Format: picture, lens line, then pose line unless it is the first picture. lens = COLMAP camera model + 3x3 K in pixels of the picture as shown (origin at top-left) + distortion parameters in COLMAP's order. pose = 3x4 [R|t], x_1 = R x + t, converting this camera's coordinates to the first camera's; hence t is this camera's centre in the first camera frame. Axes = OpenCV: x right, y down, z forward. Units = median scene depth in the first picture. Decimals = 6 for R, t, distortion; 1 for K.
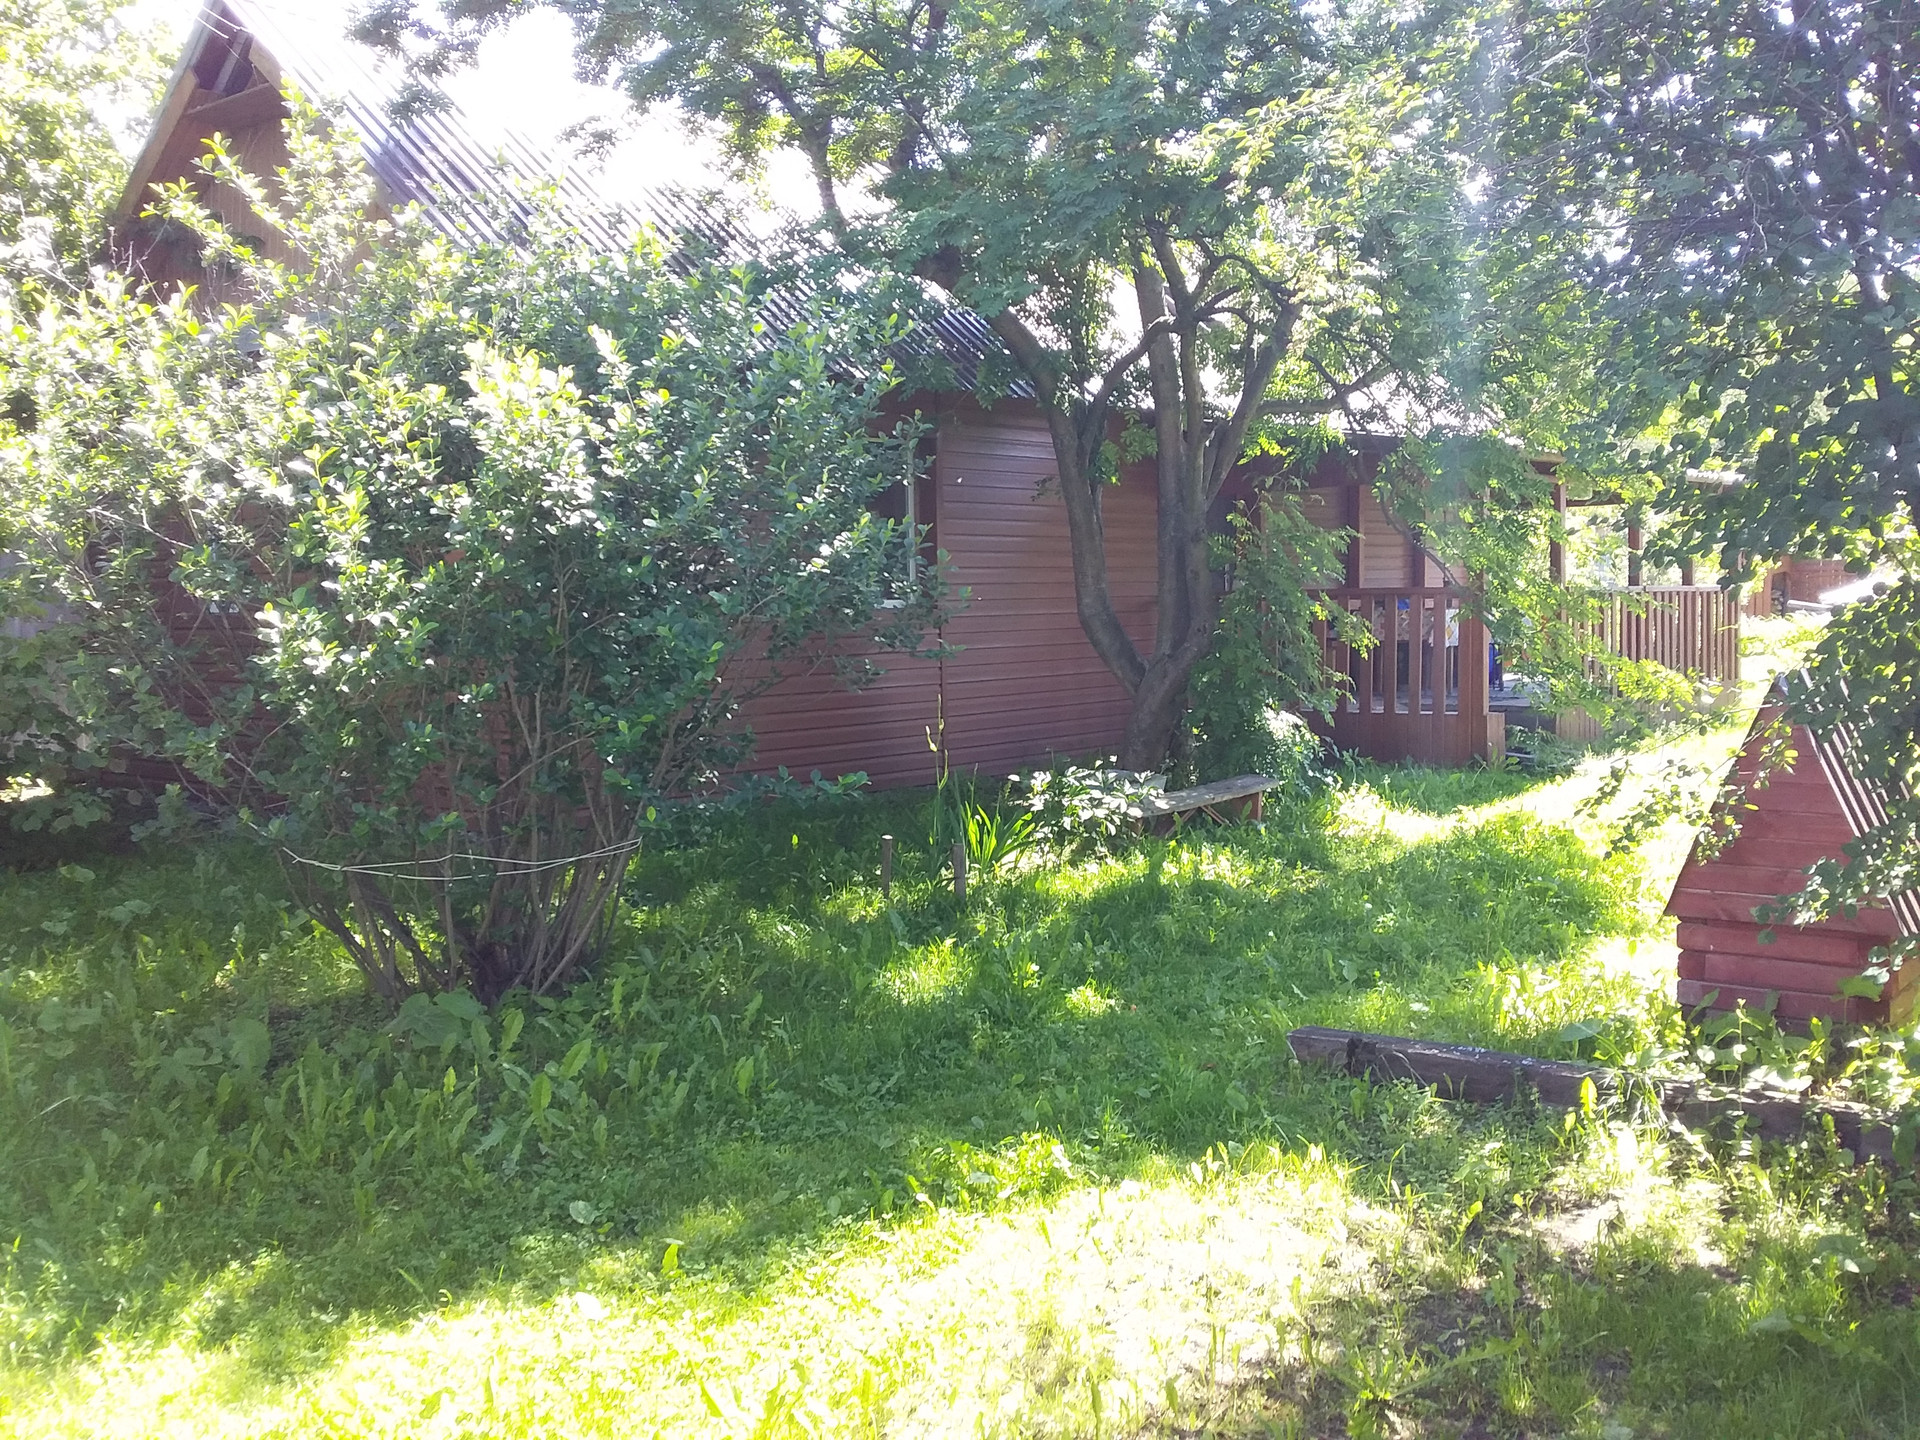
lens RADIAL K [[1713.3, 0, 992.6], [0, 1713.3, 744.4], [0, 0, 1]] dist [0.062330, -0.124407]
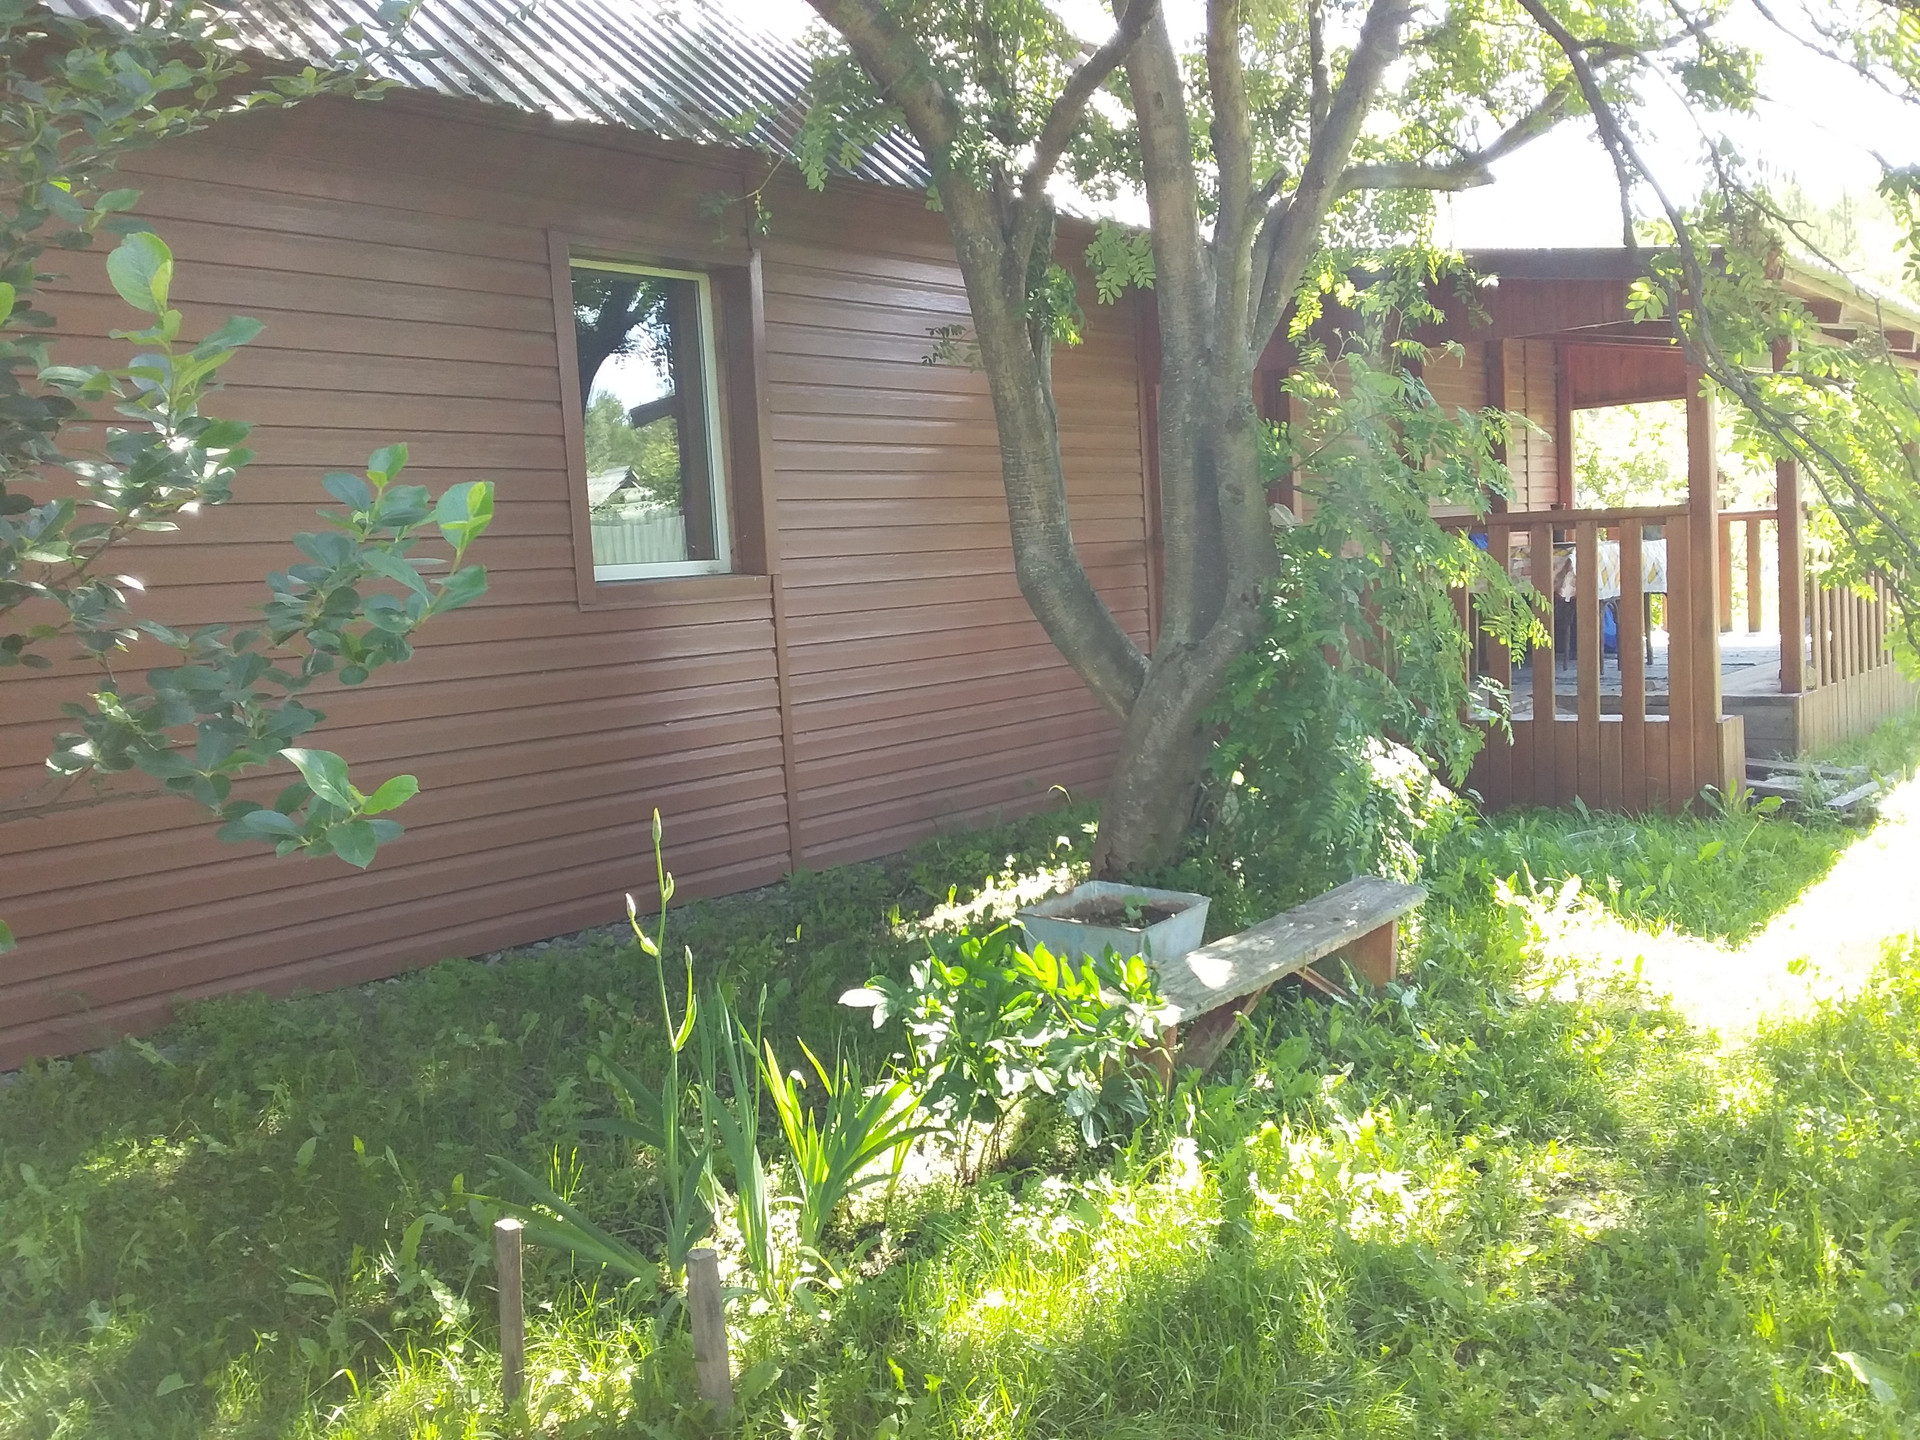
lens RADIAL K [[1713.3, 0, 992.6], [0, 1713.3, 744.4], [0, 0, 1]] dist [0.062330, -0.124407]
pose [[0.998686, -0.040662, 0.031189, 0.022862], [0.039903, 0.998902, 0.024564, -0.036152], [-0.032154, -0.023287, 0.999212, 0.453706]]
